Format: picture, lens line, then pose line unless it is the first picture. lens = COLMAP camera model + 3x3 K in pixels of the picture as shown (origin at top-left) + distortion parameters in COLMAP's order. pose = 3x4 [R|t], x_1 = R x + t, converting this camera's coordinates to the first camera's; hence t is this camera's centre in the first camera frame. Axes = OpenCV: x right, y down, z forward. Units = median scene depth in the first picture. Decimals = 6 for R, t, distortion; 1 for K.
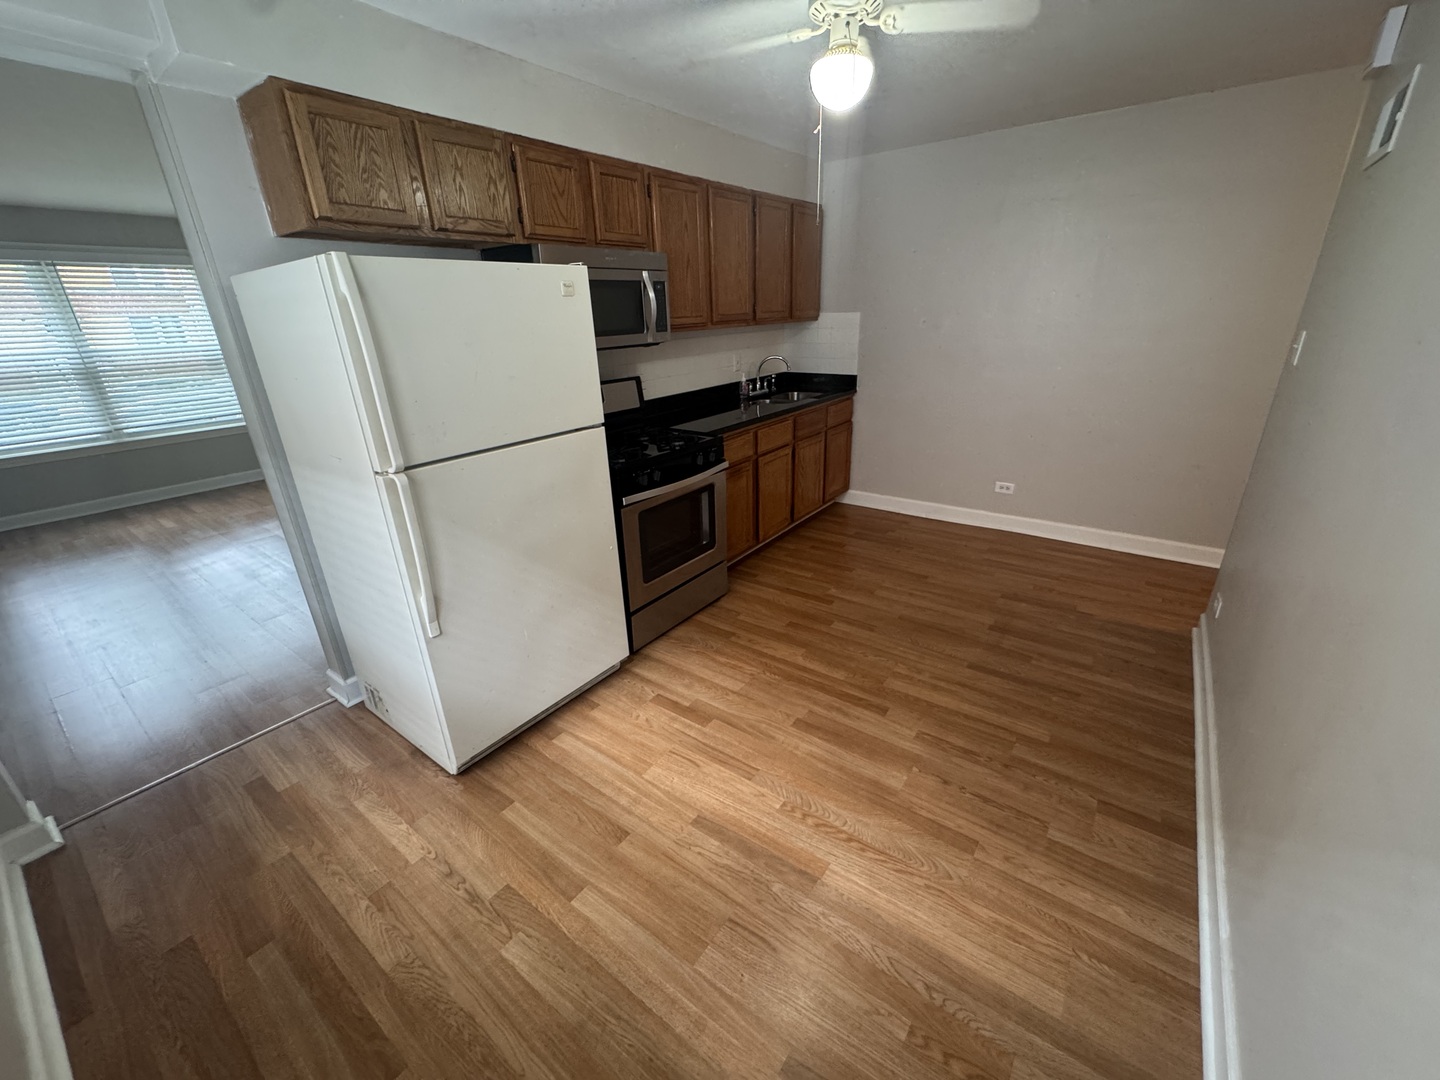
lens RADIAL K [[574.7, 0, 719.3], [0, 574.7, 543.2], [0, 0, 1]] dist [-0.008428, 0.000023]
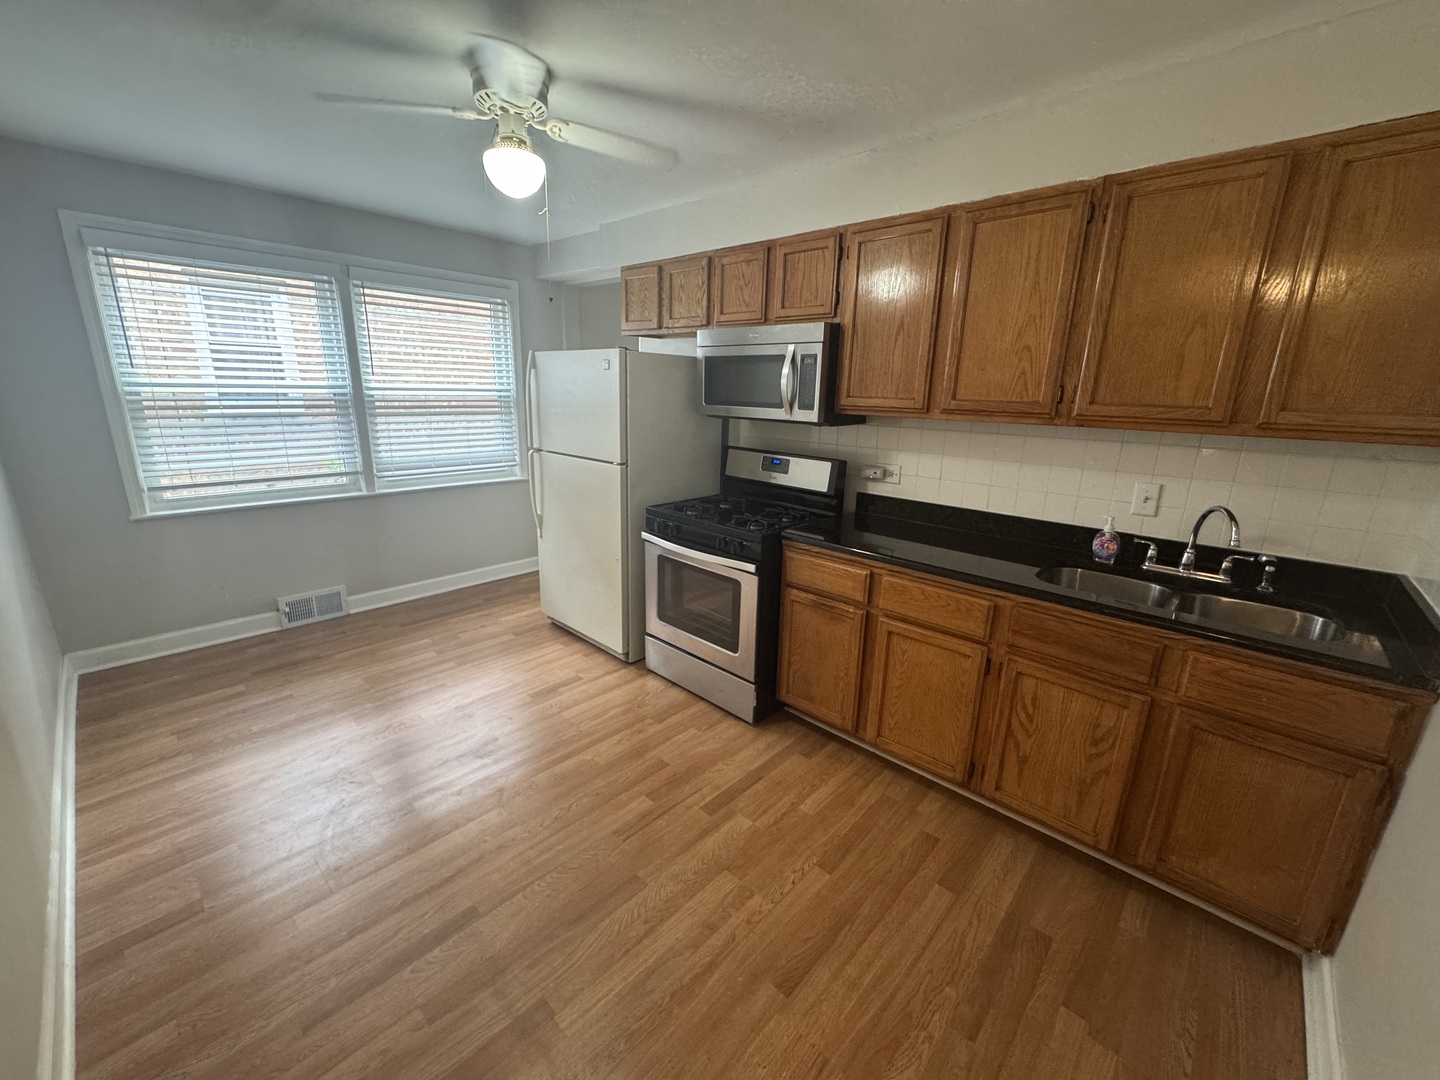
lens RADIAL K [[574.7, 0, 719.3], [0, 574.7, 543.2], [0, 0, 1]] dist [-0.008428, 0.000023]
pose [[-0.116235, 0.285620, -0.951268, 0.763706], [-0.396319, 0.864871, 0.308105, -0.390133], [0.910725, 0.412818, 0.012669, 0.906519]]
